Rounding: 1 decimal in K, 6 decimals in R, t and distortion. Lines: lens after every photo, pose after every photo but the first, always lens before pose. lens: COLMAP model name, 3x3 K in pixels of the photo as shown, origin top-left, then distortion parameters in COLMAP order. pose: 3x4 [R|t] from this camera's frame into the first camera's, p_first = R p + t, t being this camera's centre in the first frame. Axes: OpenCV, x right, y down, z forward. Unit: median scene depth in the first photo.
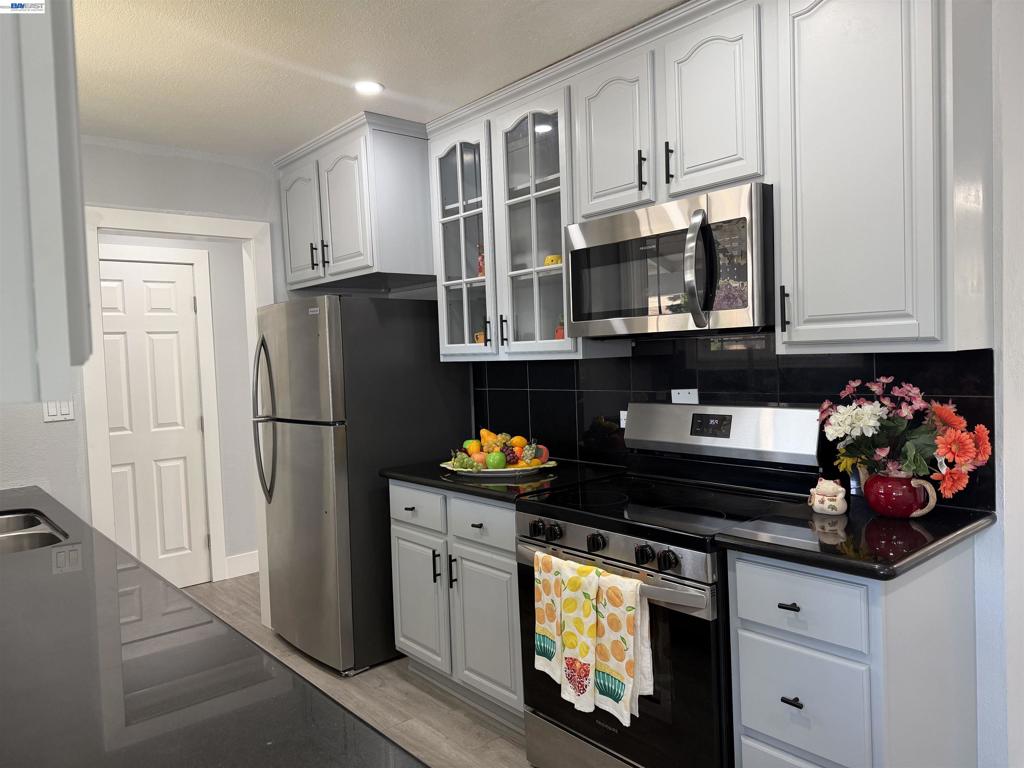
lens RADIAL K [[712.5, 0, 512.0], [0, 712.5, 384.0], [0, 0, 1]] dist [0.150199, -0.269954]
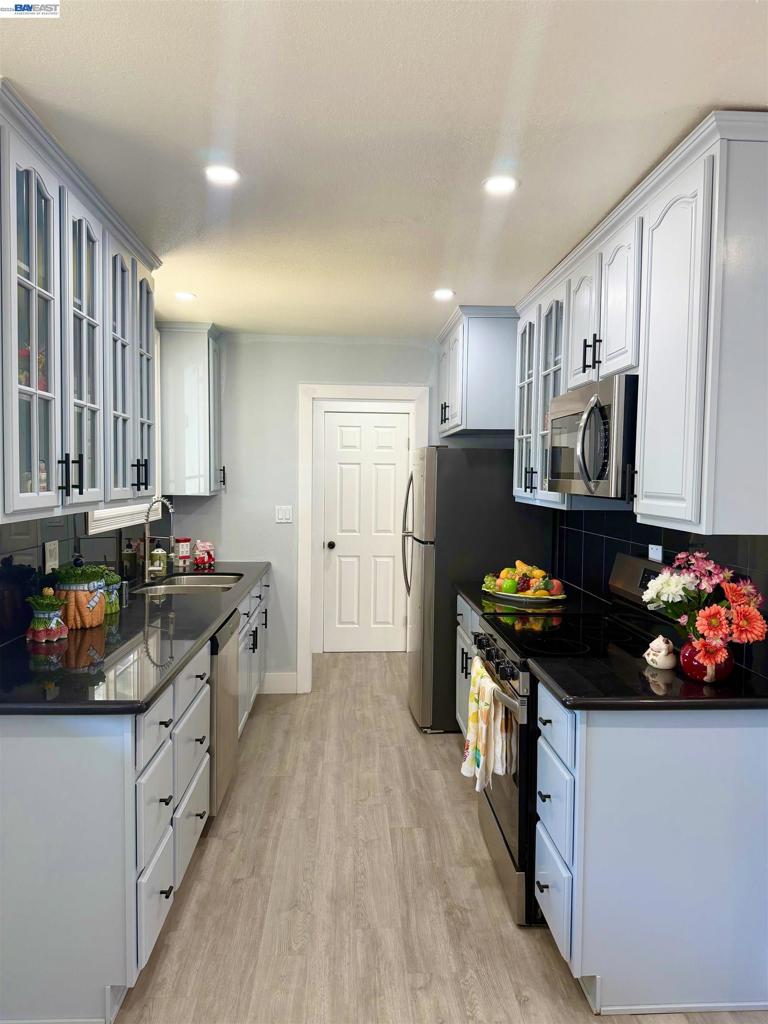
lens RADIAL K [[722.9, 0, 384.0], [0, 722.9, 512.0], [0, 0, 1]] dist [0.106436, -0.170109]
pose [[0.786385, 0.076228, -0.613016, 0.535259], [-0.063577, 0.997075, 0.042429, -0.057031], [0.614457, 0.005608, 0.788931, -0.112396]]
